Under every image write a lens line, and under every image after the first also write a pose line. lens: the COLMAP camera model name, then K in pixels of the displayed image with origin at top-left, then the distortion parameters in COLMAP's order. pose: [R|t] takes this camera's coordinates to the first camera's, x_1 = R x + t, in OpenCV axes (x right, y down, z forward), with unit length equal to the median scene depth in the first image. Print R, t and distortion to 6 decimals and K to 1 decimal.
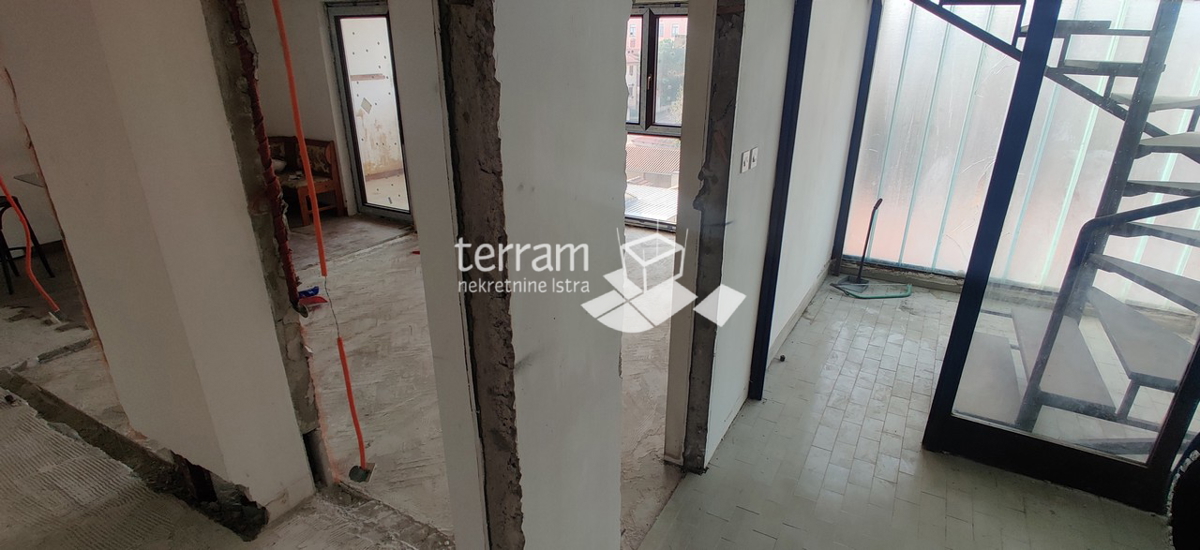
lens RADIAL K [[597.2, 0, 607.1], [0, 597.2, 295.0], [0, 0, 1]] dist [-0.001693, 0.000524]
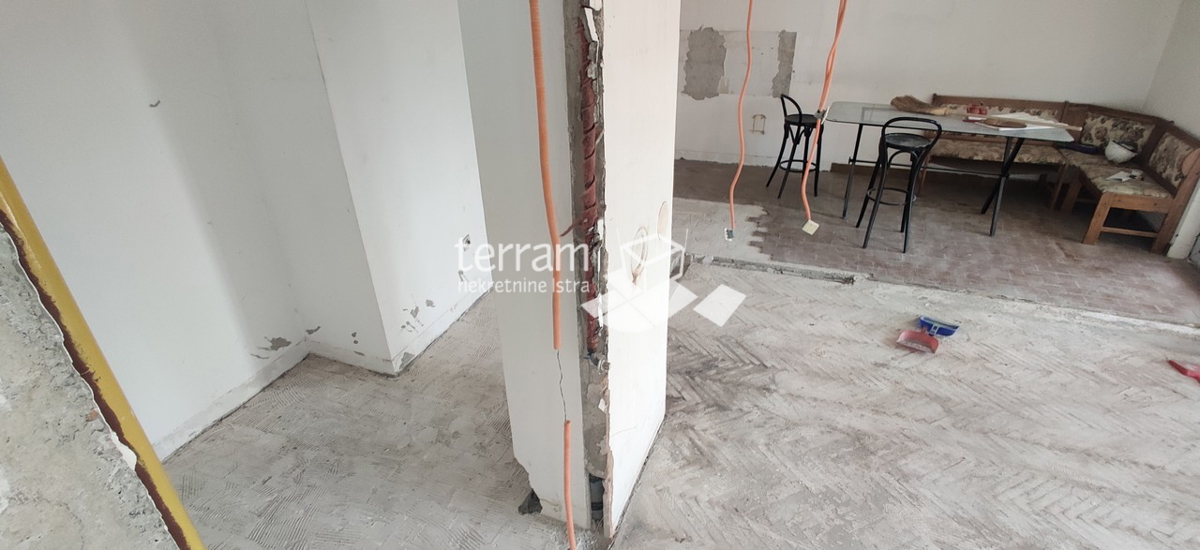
lens RADIAL K [[597.2, 0, 607.1], [0, 597.2, 295.0], [0, 0, 1]] dist [-0.001693, 0.000524]
pose [[0.156220, 0.475776, -0.865582, 0.066390], [-0.366715, 0.841642, 0.396432, -0.176284], [0.917123, 0.255491, 0.305956, 0.351199]]
